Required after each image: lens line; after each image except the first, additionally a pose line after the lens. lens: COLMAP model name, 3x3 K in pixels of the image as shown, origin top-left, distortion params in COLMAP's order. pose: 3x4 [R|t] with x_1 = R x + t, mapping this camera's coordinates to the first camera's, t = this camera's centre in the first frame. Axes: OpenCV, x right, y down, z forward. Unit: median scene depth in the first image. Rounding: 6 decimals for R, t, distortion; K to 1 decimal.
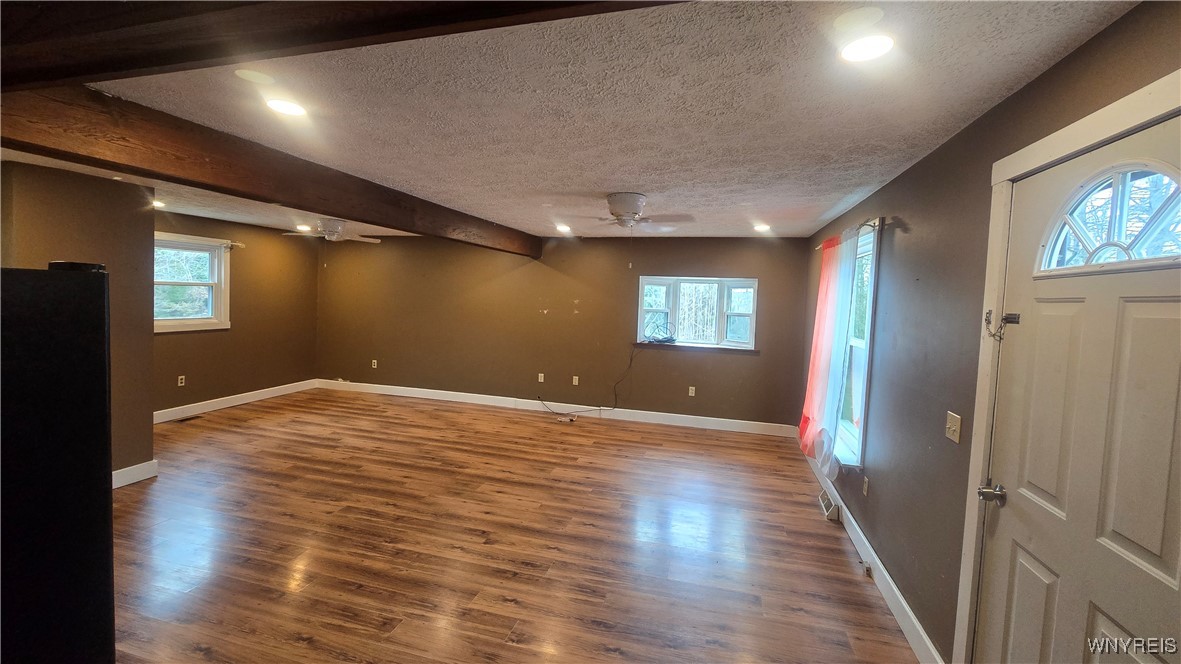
lens RADIAL K [[484.2, 0, 590.6], [0, 484.2, 322.9], [0, 0, 1]] dist [-0.000026, -0.000943]
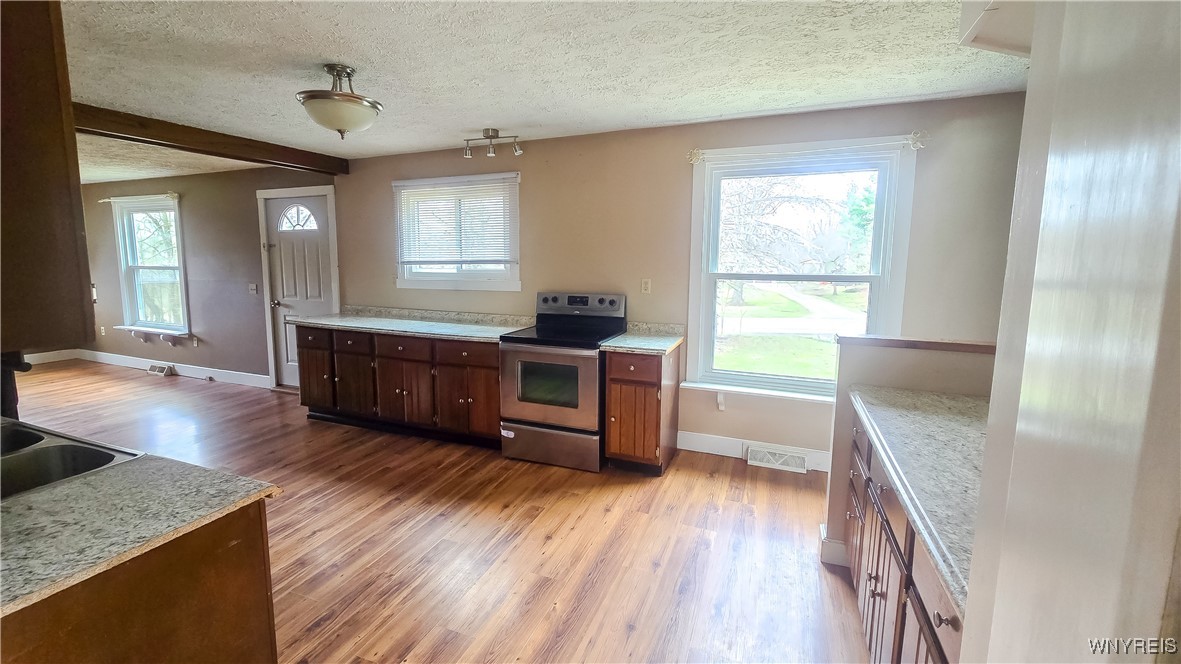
lens RADIAL K [[484.2, 0, 591.0], [0, 484.2, 319.3], [0, 0, 1]] dist [-0.000026, -0.000943]
pose [[0.105775, -0.161065, 0.981259, -0.579755], [0.052476, 0.986324, 0.156240, 0.022760], [-0.993004, 0.034966, 0.112781, -0.387007]]
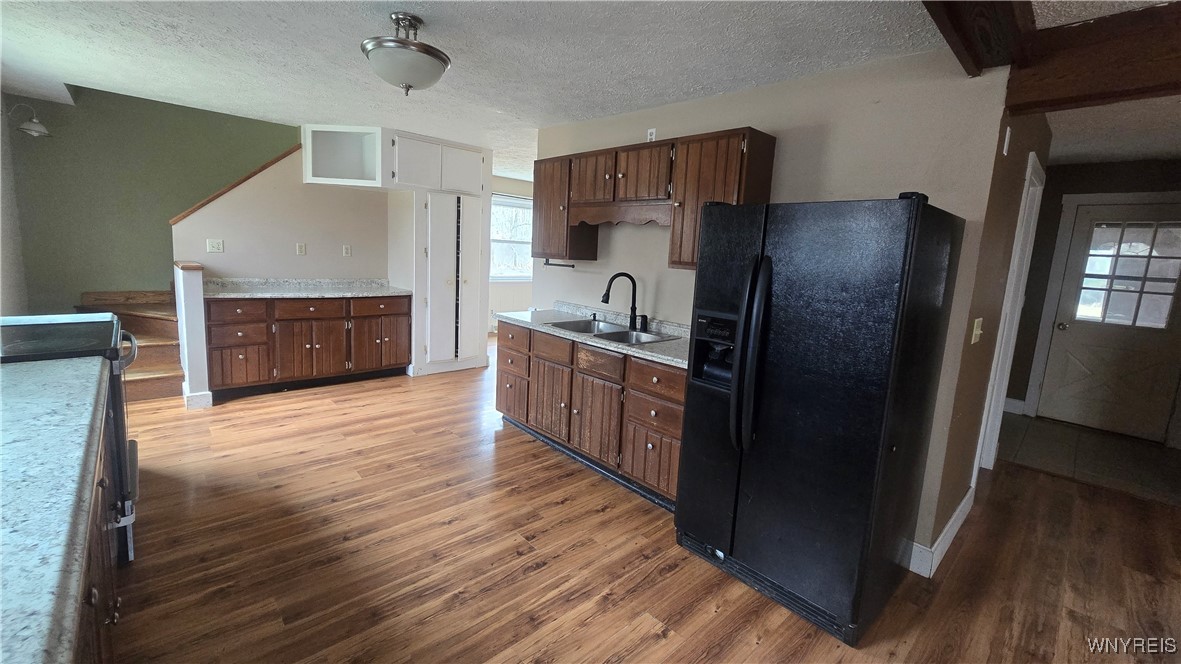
lens RADIAL K [[484.2, 0, 585.5], [0, 484.2, 318.7], [0, 0, 1]] dist [-0.000026, -0.000943]
pose [[-0.522049, 0.063618, -0.850540, 0.103805], [-0.115203, 0.982817, 0.144221, 0.026667], [0.845100, 0.173275, -0.505749, 0.222587]]
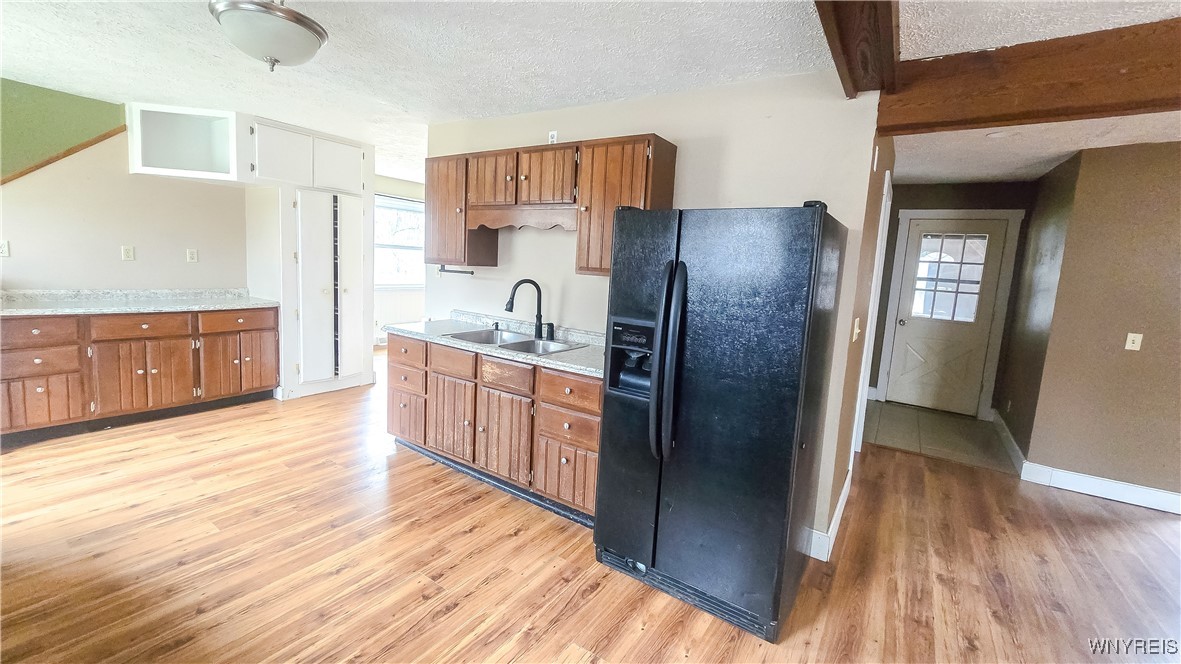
lens RADIAL K [[484.2, 0, 586.6], [0, 484.2, 318.2], [0, 0, 1]] dist [-0.000026, -0.000943]
pose [[-0.317124, 0.062647, -0.946313, 0.089363], [-0.116373, 0.987705, 0.104386, 0.029223], [0.941217, 0.143229, -0.305934, 0.197781]]
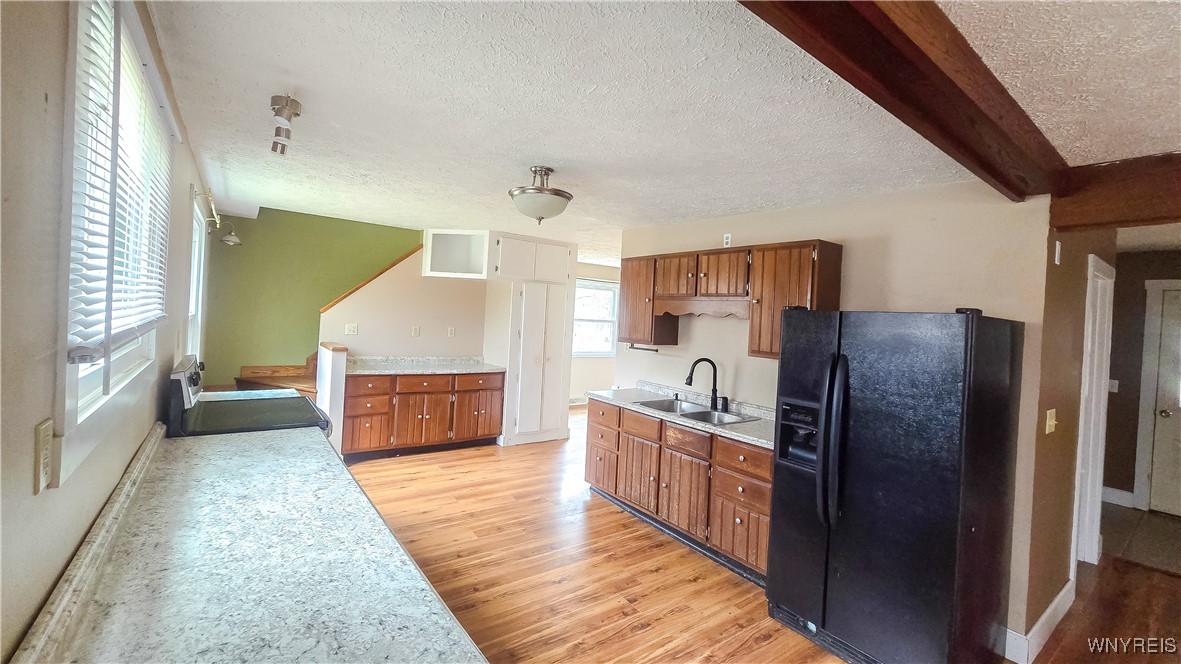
lens RADIAL K [[484.2, 0, 584.7], [0, 484.2, 317.3], [0, 0, 1]] dist [-0.000026, -0.000943]
pose [[-0.617999, -0.059965, -0.783888, 0.195320], [-0.113730, 0.993418, 0.013668, 0.006215], [0.777909, 0.097598, -0.620751, 0.230830]]
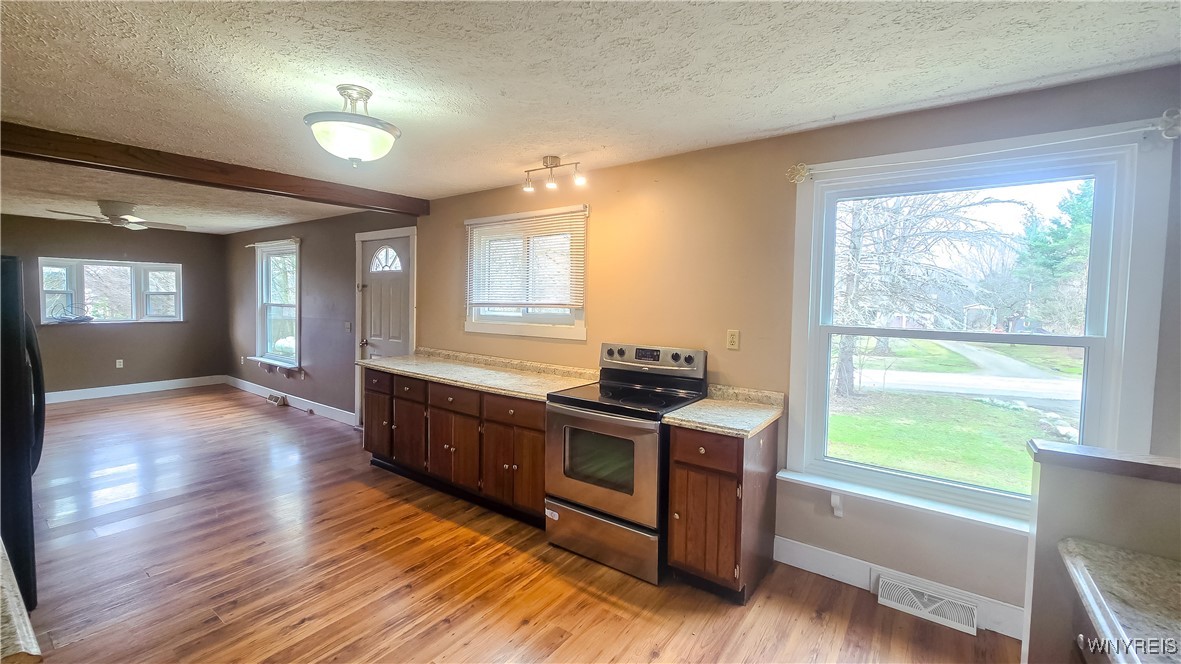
lens RADIAL K [[484.2, 0, 589.8], [0, 484.2, 318.3], [0, 0, 1]] dist [-0.000026, -0.000943]
pose [[0.351183, -0.071439, 0.933578, -0.455119], [0.046900, 0.997175, 0.058664, 0.024560], [-0.935132, 0.023183, 0.353541, -0.427693]]
